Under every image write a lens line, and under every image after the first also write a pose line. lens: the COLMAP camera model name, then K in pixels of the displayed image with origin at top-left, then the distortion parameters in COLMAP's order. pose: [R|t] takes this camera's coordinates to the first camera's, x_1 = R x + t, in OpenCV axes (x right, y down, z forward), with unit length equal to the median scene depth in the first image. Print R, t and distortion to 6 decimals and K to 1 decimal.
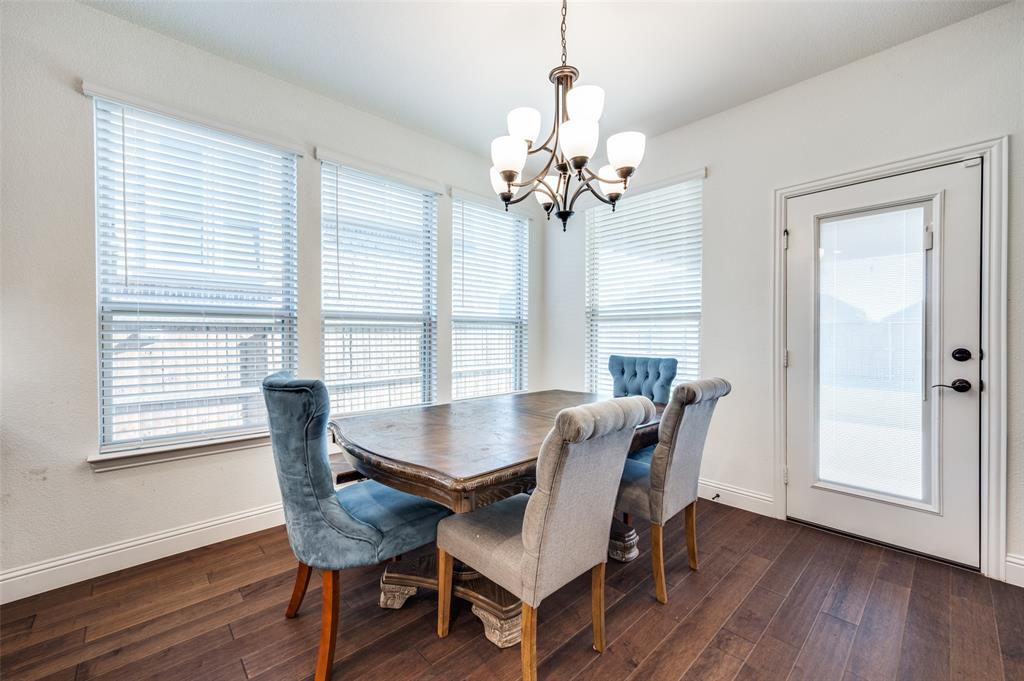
lens RADIAL K [[409.5, 0, 513.9], [0, 409.5, 341.2], [0, 0, 1]] dist [0.000668, 0.000020]
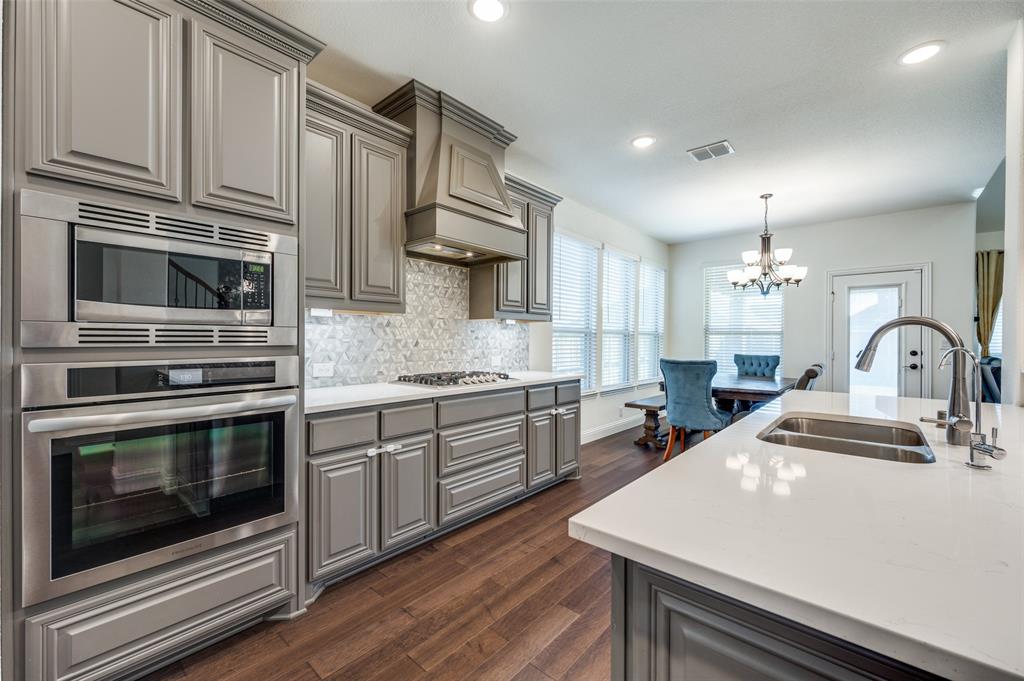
lens RADIAL K [[413.1, 0, 517.2], [0, 413.1, 343.0], [0, 0, 1]] dist [-0.000632, -0.000045]
pose [[0.995297, 0.005176, 0.096728, -1.292327], [-0.004530, 0.999966, -0.006893, 0.001830], [-0.096761, 0.006422, 0.995287, -1.047888]]
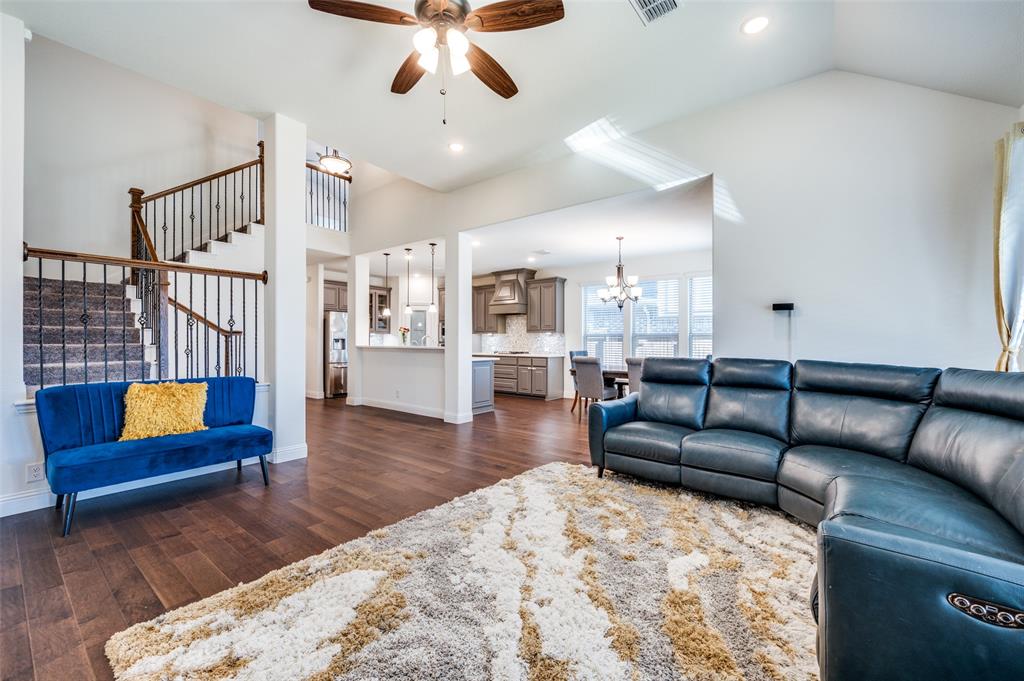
lens RADIAL K [[407.1, 0, 517.8], [0, 407.1, 349.8], [0, 0, 1]] dist [-0.001410, -0.000138]
pose [[0.167261, 0.018834, -0.985733, 2.750020], [-0.017774, 0.999713, 0.016085, 0.004229], [0.985752, 0.014830, 0.167547, -0.318882]]
